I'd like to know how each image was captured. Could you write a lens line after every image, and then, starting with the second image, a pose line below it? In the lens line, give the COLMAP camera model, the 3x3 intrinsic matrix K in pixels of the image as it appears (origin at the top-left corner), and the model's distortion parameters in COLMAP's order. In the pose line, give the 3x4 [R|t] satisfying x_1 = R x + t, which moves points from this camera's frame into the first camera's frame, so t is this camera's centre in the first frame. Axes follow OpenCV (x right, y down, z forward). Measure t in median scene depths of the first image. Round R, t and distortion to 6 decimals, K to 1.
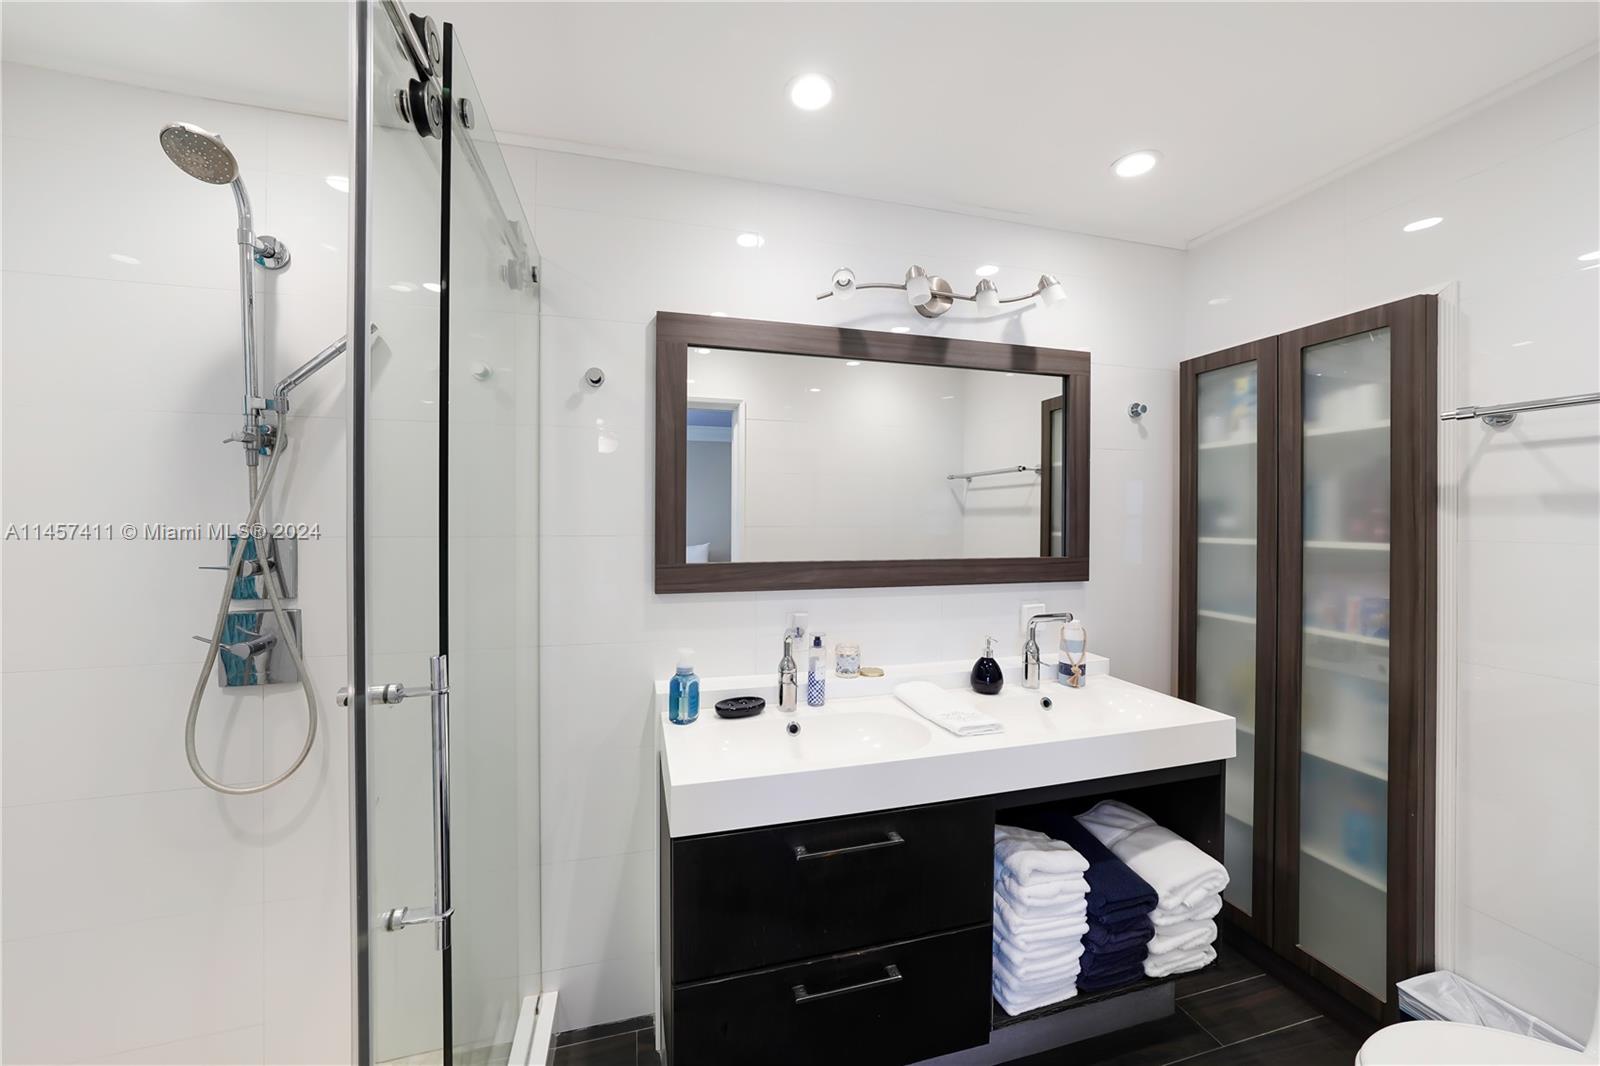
lens RADIAL K [[573.0, 0, 782.6], [0, 573.0, 519.9], [0, 0, 1]] dist [-0.008572, 0.002992]
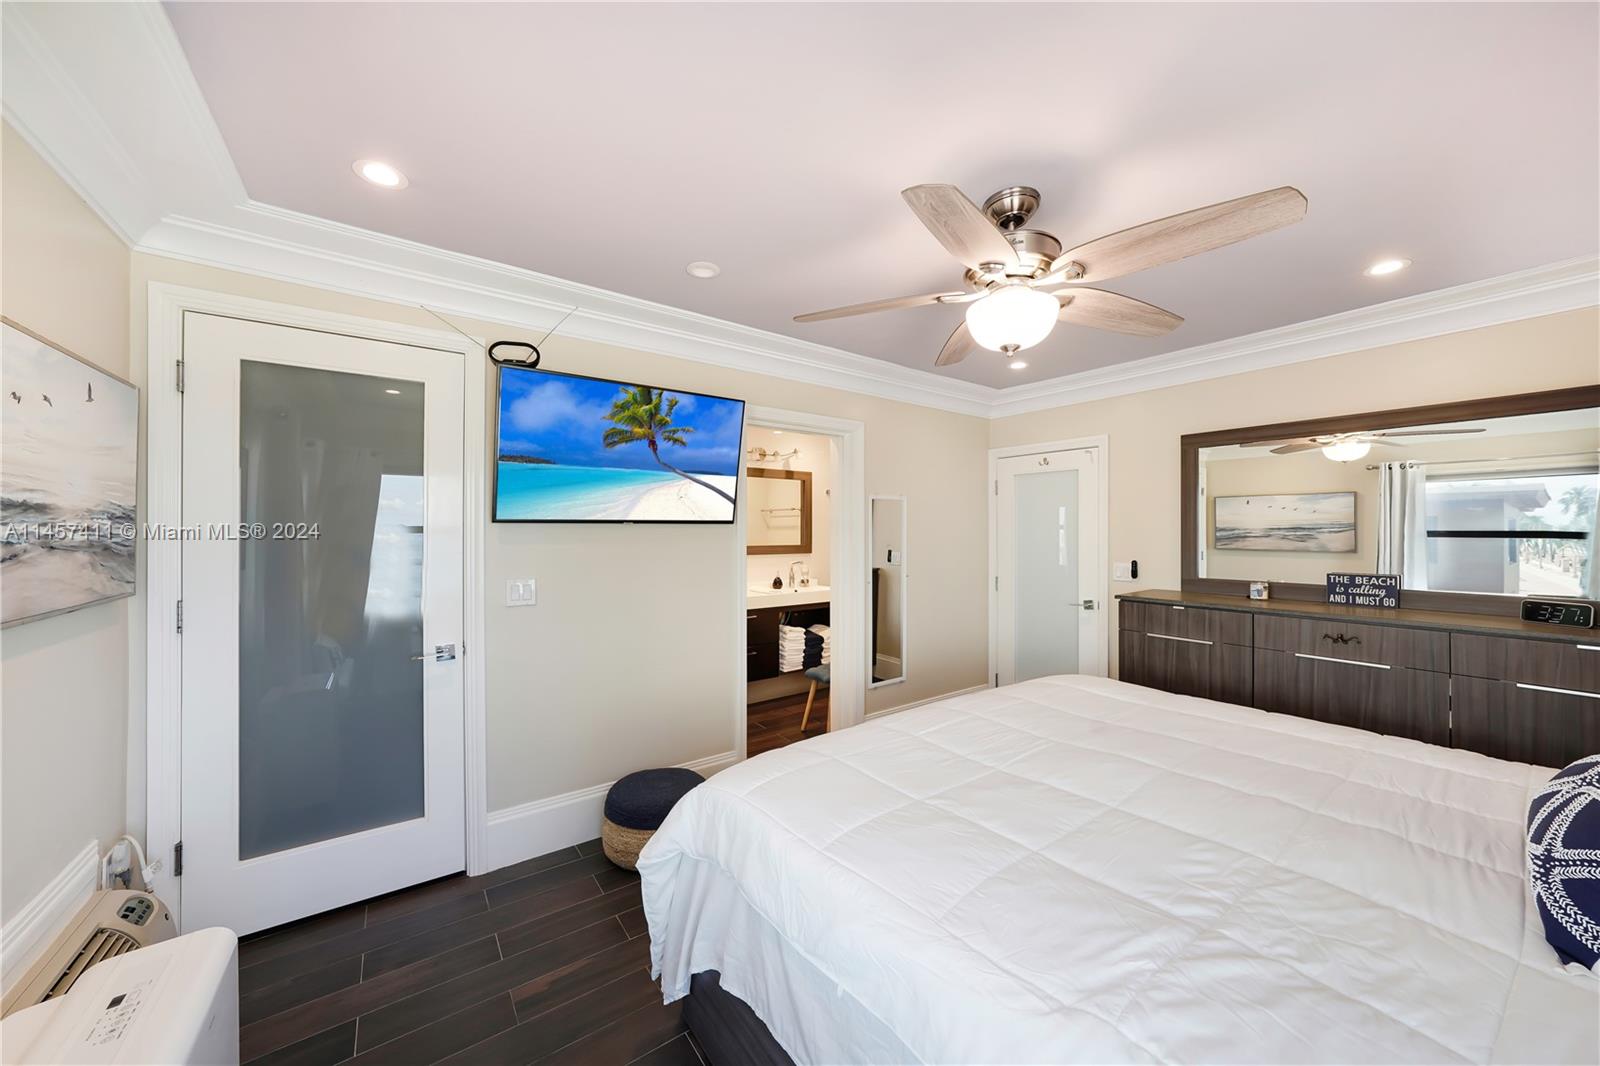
lens RADIAL K [[573.0, 0, 796.8], [0, 573.0, 529.4], [0, 0, 1]] dist [-0.008572, 0.002992]
pose [[0.934154, -0.005455, 0.356830, -0.649960], [0.006316, 0.999979, -0.001248, -0.008932], [-0.356815, 0.003419, 0.934169, -1.932551]]
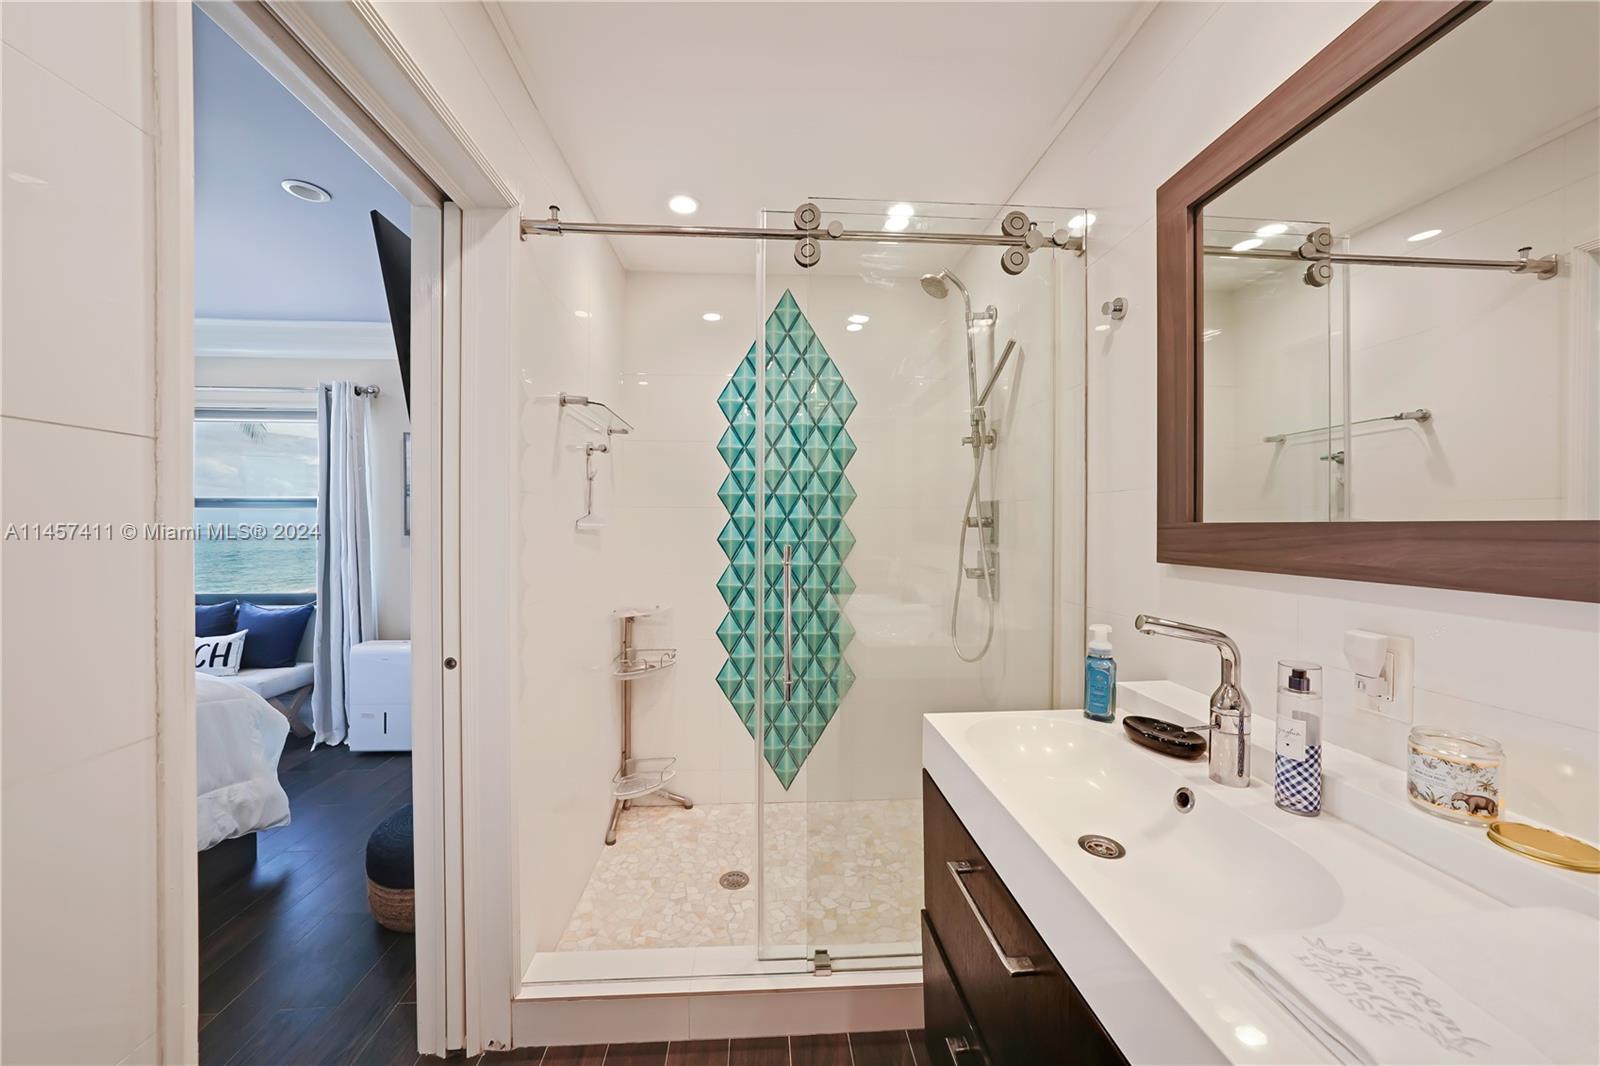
lens RADIAL K [[573.0, 0, 796.0], [0, 573.0, 530.8], [0, 0, 1]] dist [-0.008572, 0.002992]
pose [[-0.190854, 0.002373, -0.981615, 0.591120], [-0.004056, 0.999987, 0.003206, 0.083046], [0.981610, 0.004593, -0.190842, 0.647445]]
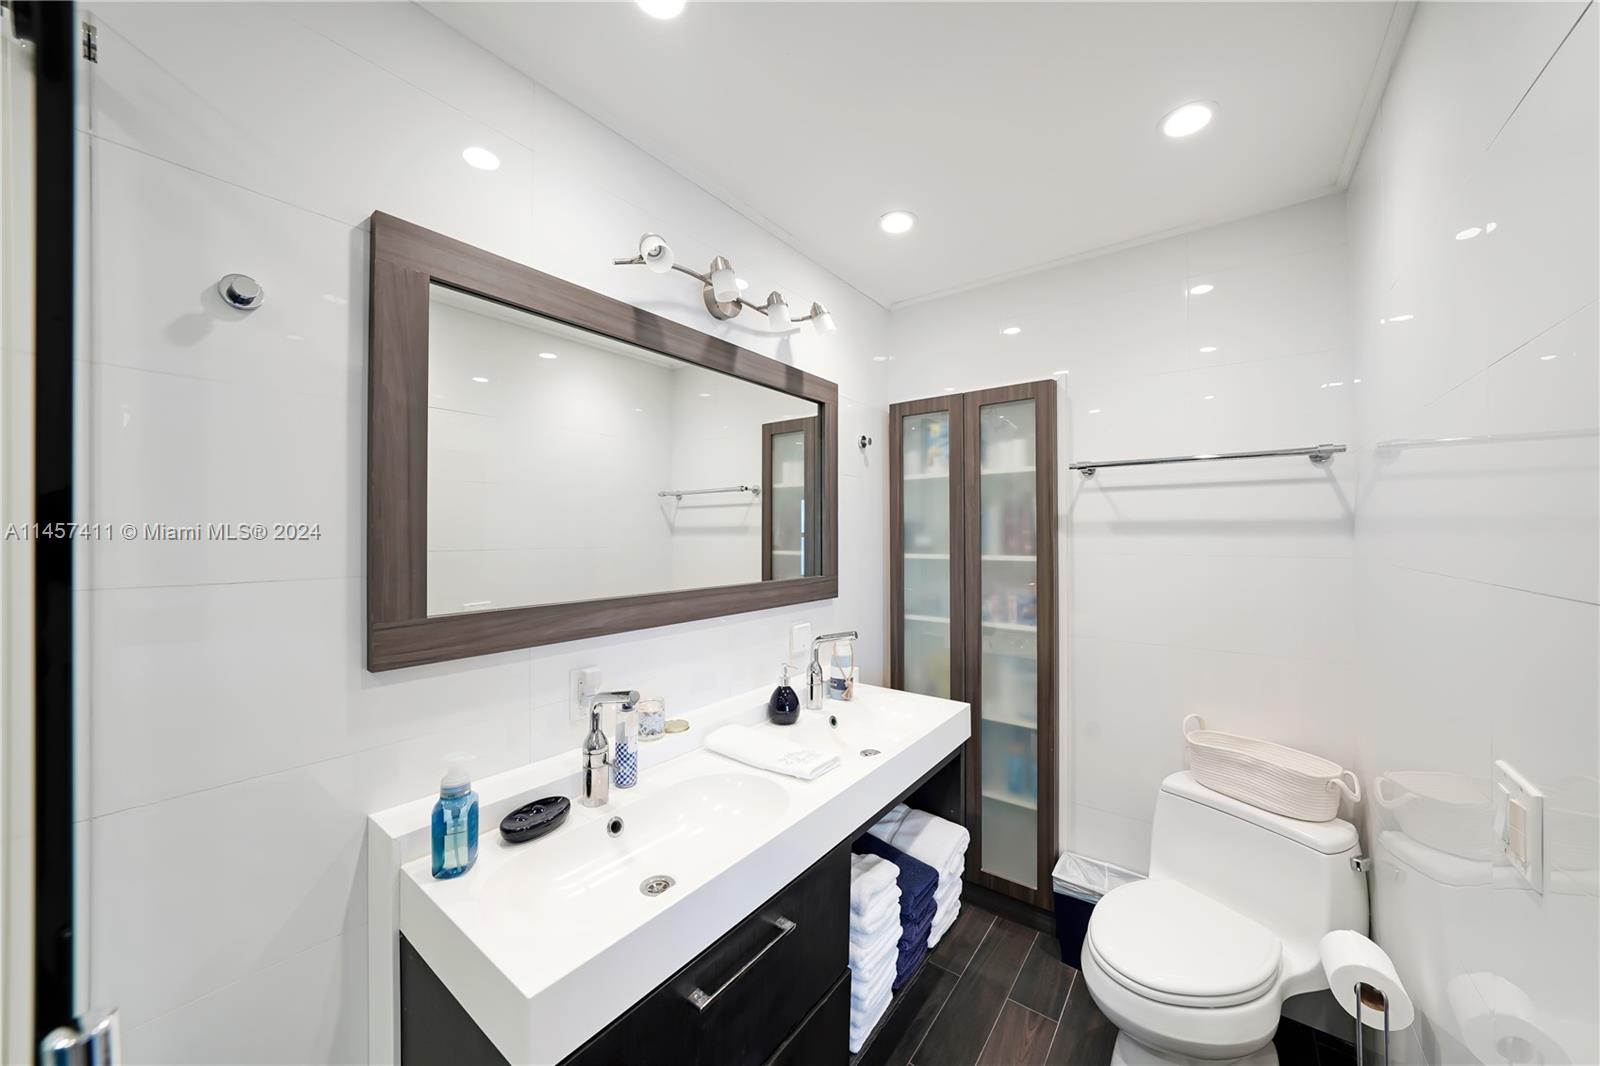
lens RADIAL K [[573.0, 0, 786.5], [0, 573.0, 533.9], [0, 0, 1]] dist [-0.008572, 0.002992]
pose [[0.797946, -0.005839, 0.602701, -0.225358], [0.006803, 0.999977, 0.000680, -0.015694], [-0.602691, 0.003557, 0.797967, 0.238098]]
